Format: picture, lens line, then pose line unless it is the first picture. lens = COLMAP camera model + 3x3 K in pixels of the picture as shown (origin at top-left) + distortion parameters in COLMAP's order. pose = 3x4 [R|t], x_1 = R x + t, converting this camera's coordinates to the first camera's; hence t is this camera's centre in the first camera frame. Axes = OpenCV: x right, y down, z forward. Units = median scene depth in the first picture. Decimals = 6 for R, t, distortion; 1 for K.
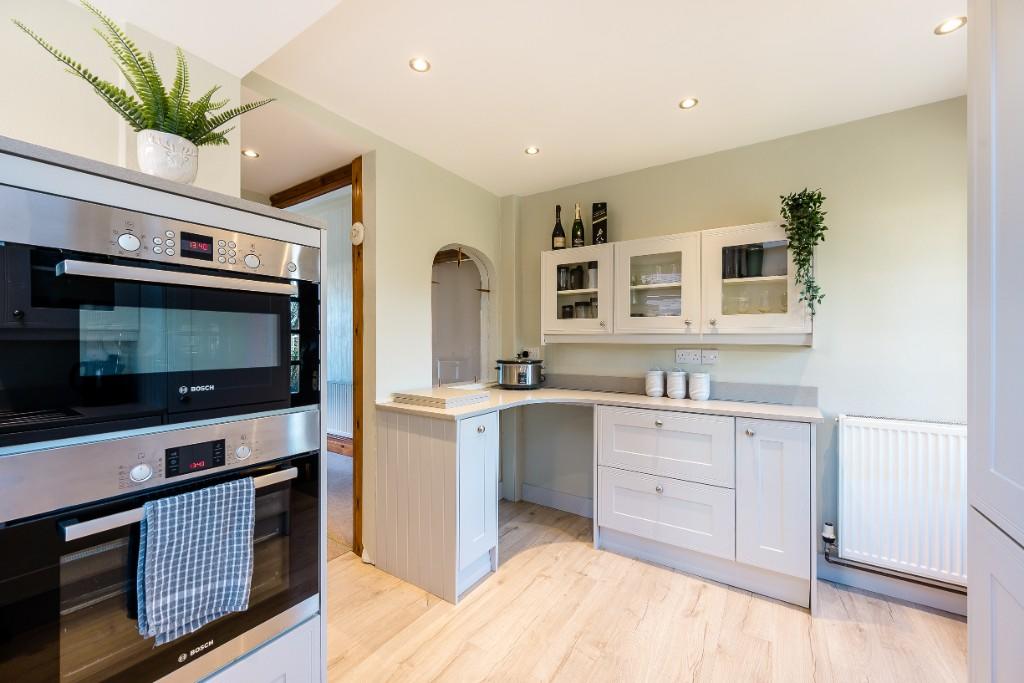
lens RADIAL K [[407.1, 0, 511.3], [0, 407.1, 341.0], [0, 0, 1]] dist [0.001181, -0.000365]
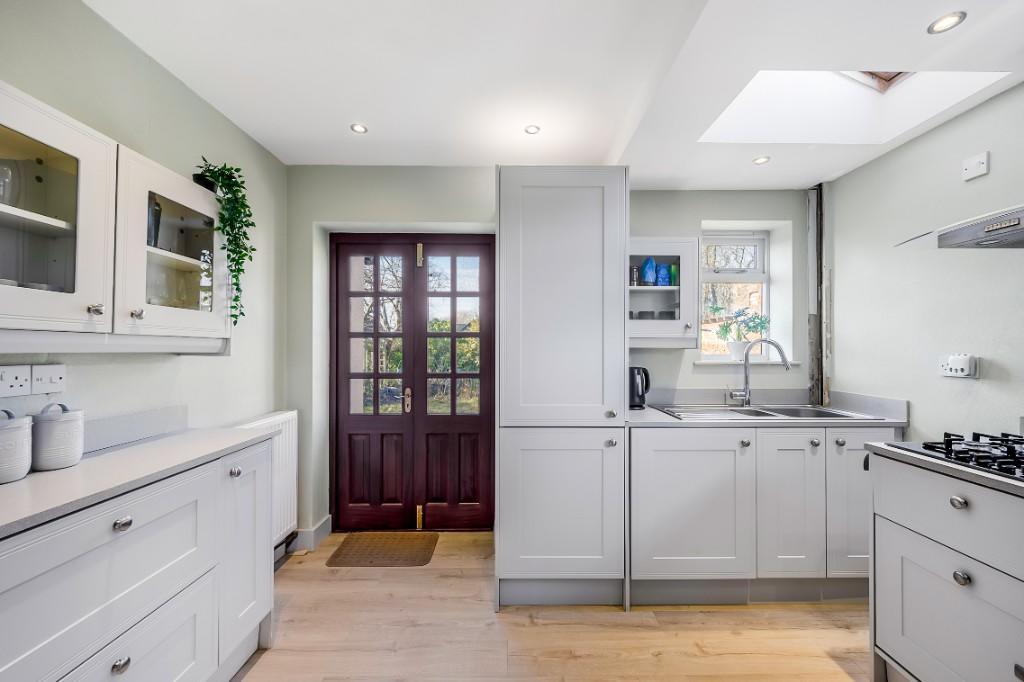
lens RADIAL K [[407.1, 0, 513.4], [0, 407.1, 341.1], [0, 0, 1]] dist [0.001181, -0.000365]
pose [[-0.551858, 0.008343, 0.833896, -0.375944], [-0.007147, 0.999866, -0.014733, -0.005945], [-0.833907, -0.014091, -0.551725, 1.199767]]
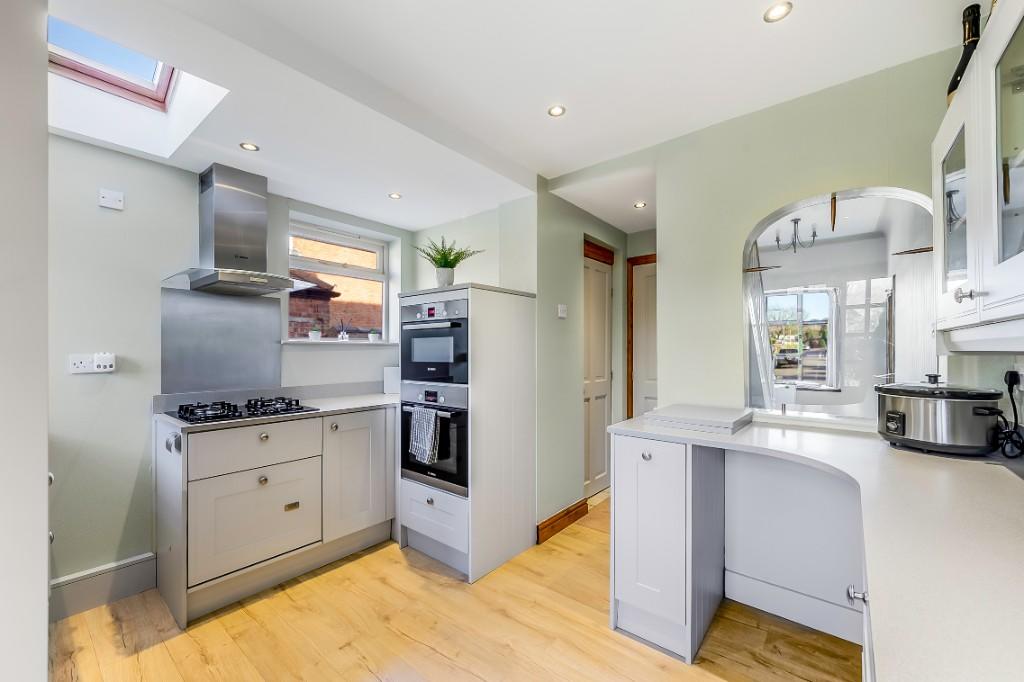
lens RADIAL K [[407.1, 0, 512.6], [0, 407.1, 348.4], [0, 0, 1]] dist [0.001181, -0.000365]
pose [[-0.106165, -0.006116, -0.994330, 0.966193], [0.005186, 0.999964, -0.006705, 0.005158], [0.994335, -0.005869, -0.106130, 1.025163]]
